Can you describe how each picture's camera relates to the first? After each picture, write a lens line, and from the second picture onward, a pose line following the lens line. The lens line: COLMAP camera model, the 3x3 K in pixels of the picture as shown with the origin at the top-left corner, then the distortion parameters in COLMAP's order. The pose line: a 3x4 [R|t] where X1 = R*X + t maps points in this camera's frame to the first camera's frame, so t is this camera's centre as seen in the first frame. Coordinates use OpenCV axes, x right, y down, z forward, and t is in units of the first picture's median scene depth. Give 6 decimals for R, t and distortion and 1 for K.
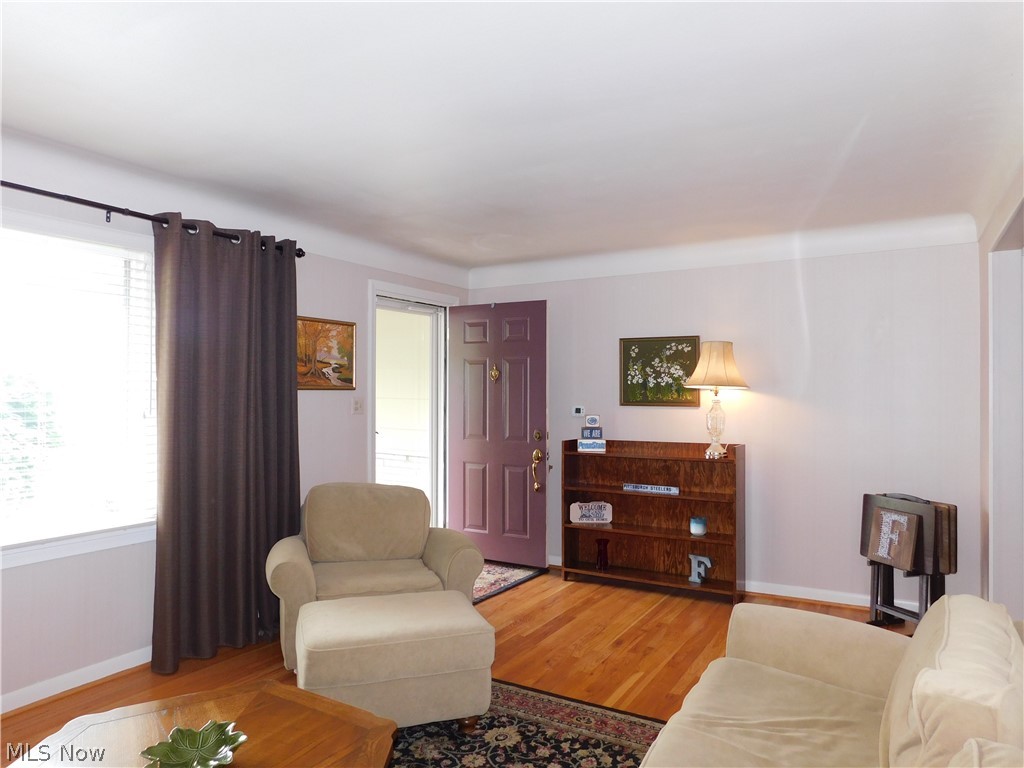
lens RADIAL K [[674.4, 0, 512.0], [0, 674.4, 384.0], [0, 0, 1]] dist [-0.050503, 0.003017]
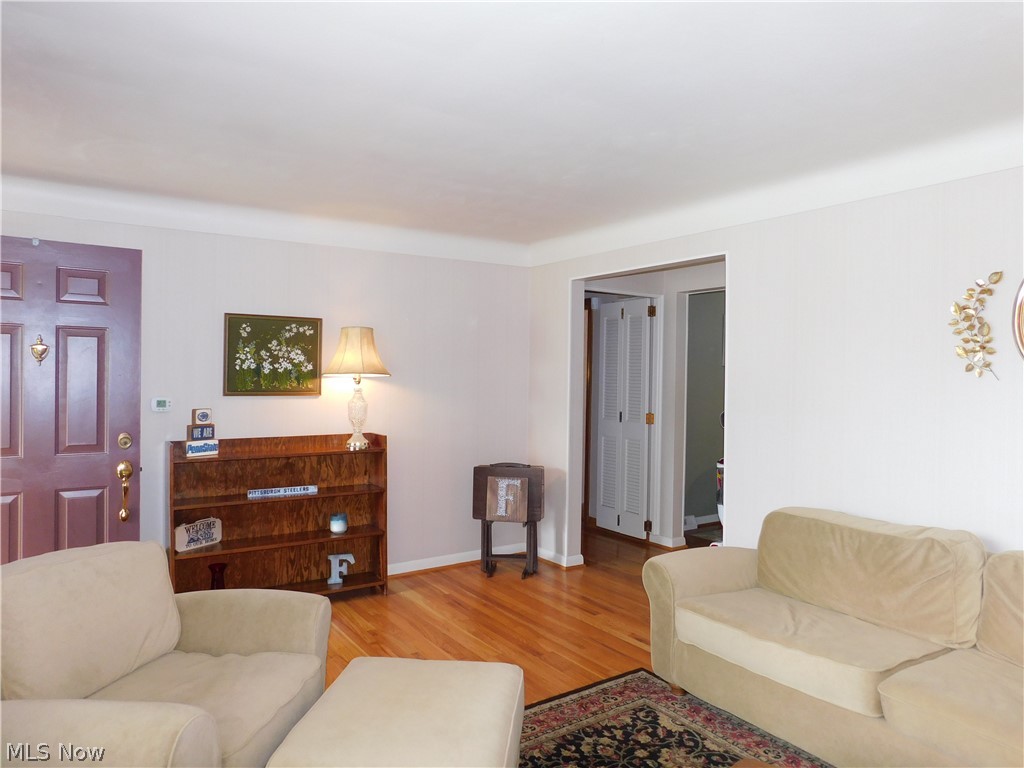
lens RADIAL K [[674.4, 0, 512.0], [0, 674.4, 384.0], [0, 0, 1]] dist [-0.050503, 0.003017]
pose [[0.424126, -0.005553, 0.905586, -0.439289], [-0.018372, 0.999723, 0.014735, -0.000540], [-0.905417, -0.022887, 0.423907, 0.364223]]
